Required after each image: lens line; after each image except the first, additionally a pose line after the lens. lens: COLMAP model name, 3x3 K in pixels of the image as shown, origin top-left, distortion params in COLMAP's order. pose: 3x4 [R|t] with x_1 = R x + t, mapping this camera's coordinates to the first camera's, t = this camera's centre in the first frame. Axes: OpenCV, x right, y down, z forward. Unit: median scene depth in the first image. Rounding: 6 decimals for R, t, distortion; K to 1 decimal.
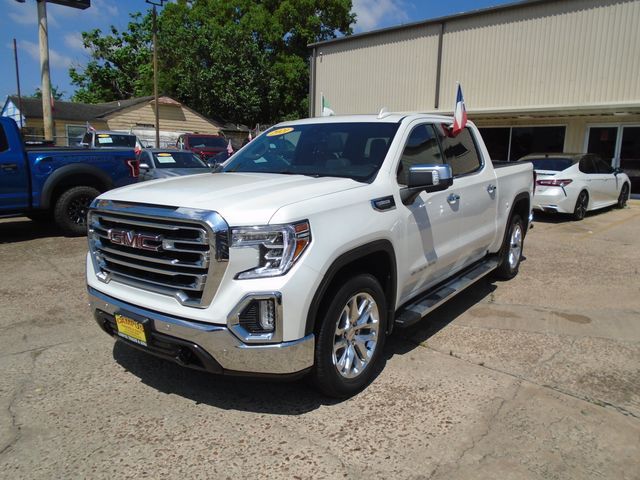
lens RADIAL K [[491.4, 0, 320.0], [0, 491.4, 240.0], [0, 0, 1]] dist [-0.017651, -0.000284]
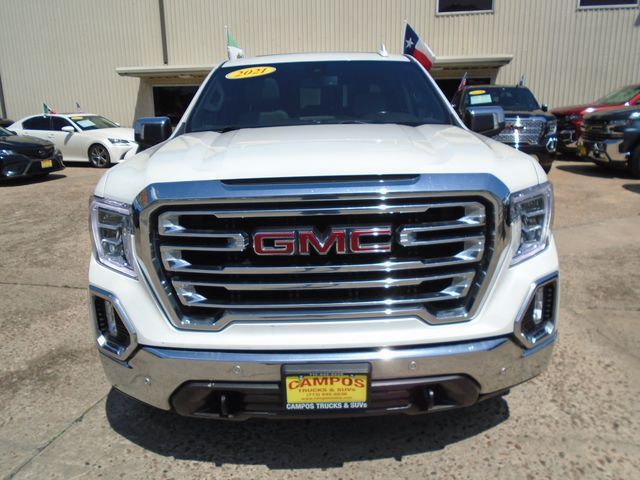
lens RADIAL K [[488.3, 0, 320.0], [0, 488.3, 240.0], [0, 0, 1]] dist [-0.005985, -0.003635]
pose [[0.801377, -0.177965, 0.571072, -0.512030], [0.135743, 0.983914, 0.116133, -0.050469], [-0.582553, -0.015547, 0.812644, 0.384747]]
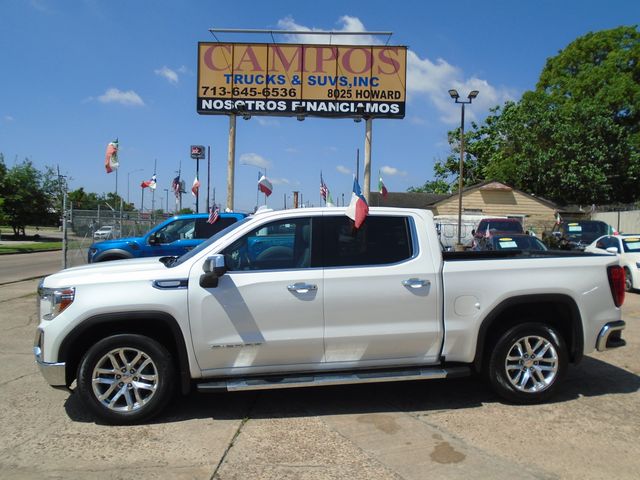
lens RADIAL K [[491.4, 0, 320.0], [0, 491.4, 240.0], [0, 0, 1]] dist [-0.017651, -0.000284]
pose [[0.698849, 0.008306, -0.715221, 1.094213], [-0.125301, 0.985892, -0.110984, -0.077427], [0.704208, 0.167179, 0.690030, 0.306760]]
